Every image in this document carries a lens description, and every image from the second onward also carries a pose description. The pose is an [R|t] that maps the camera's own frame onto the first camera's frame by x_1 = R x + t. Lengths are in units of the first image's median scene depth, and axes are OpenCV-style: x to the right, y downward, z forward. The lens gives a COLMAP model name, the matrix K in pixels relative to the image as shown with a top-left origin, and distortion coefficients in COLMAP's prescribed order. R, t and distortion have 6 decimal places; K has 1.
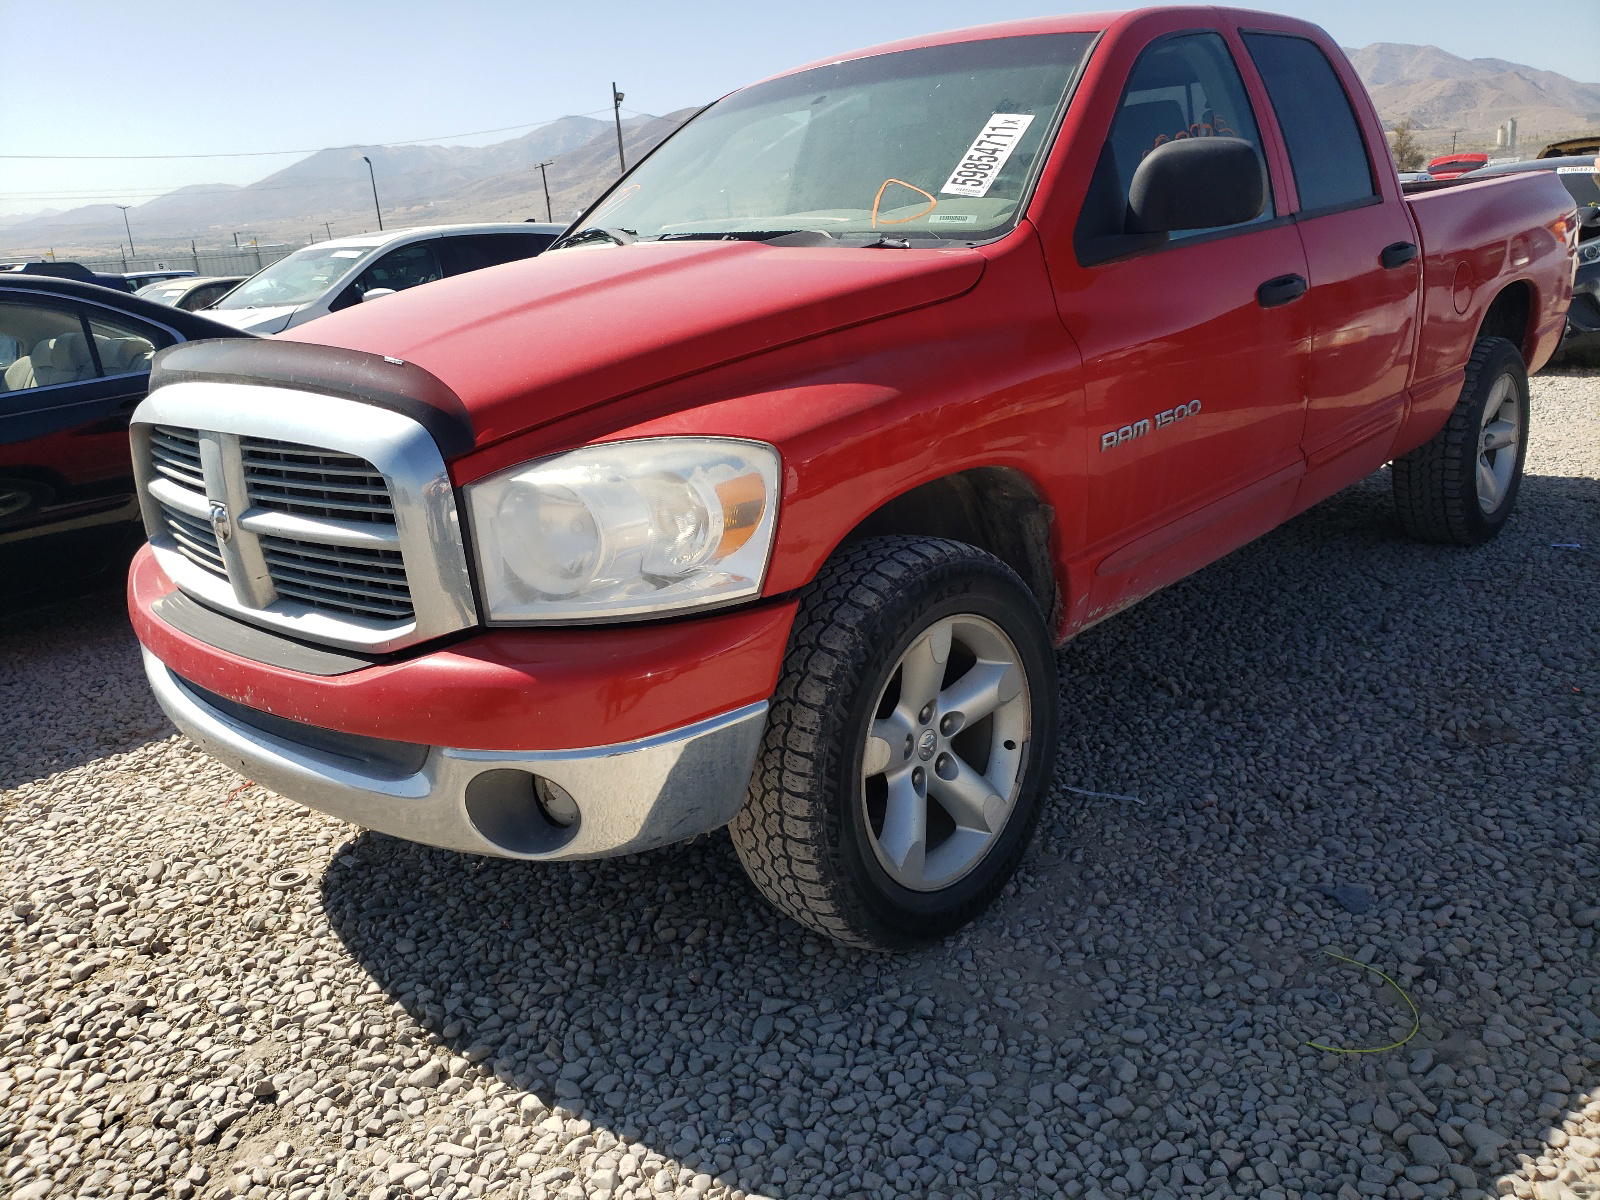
lens RADIAL K [[1210.2, 0, 803.5], [0, 1210.2, 603.6], [0, 0, 1]] dist [0.001447, 0.008206]
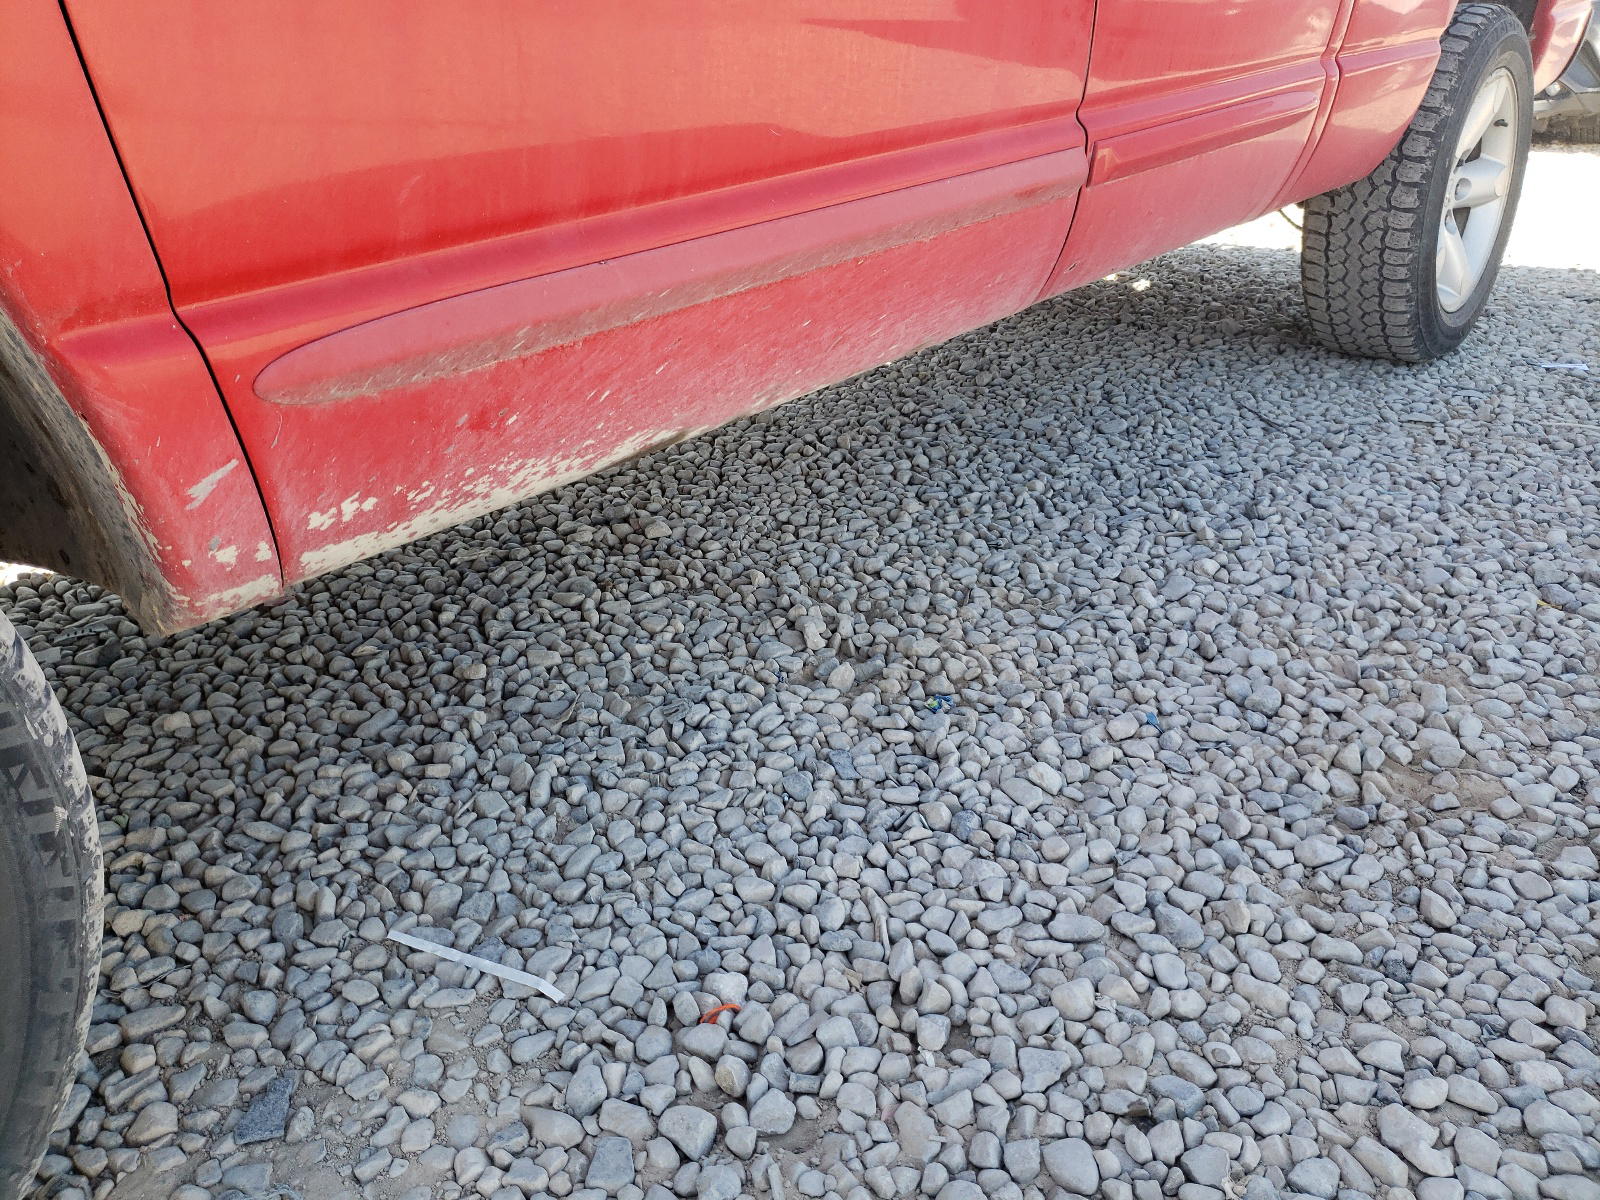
lens RADIAL K [[1210.2, 0, 798.5], [0, 1210.2, 594.1], [0, 0, 1]] dist [0.001447, 0.008206]
pose [[0.998401, 0.019097, 0.053198, 0.273481], [-0.026686, 0.988952, 0.145816, -0.017341], [-0.049825, -0.147003, 0.987880, 0.515851]]
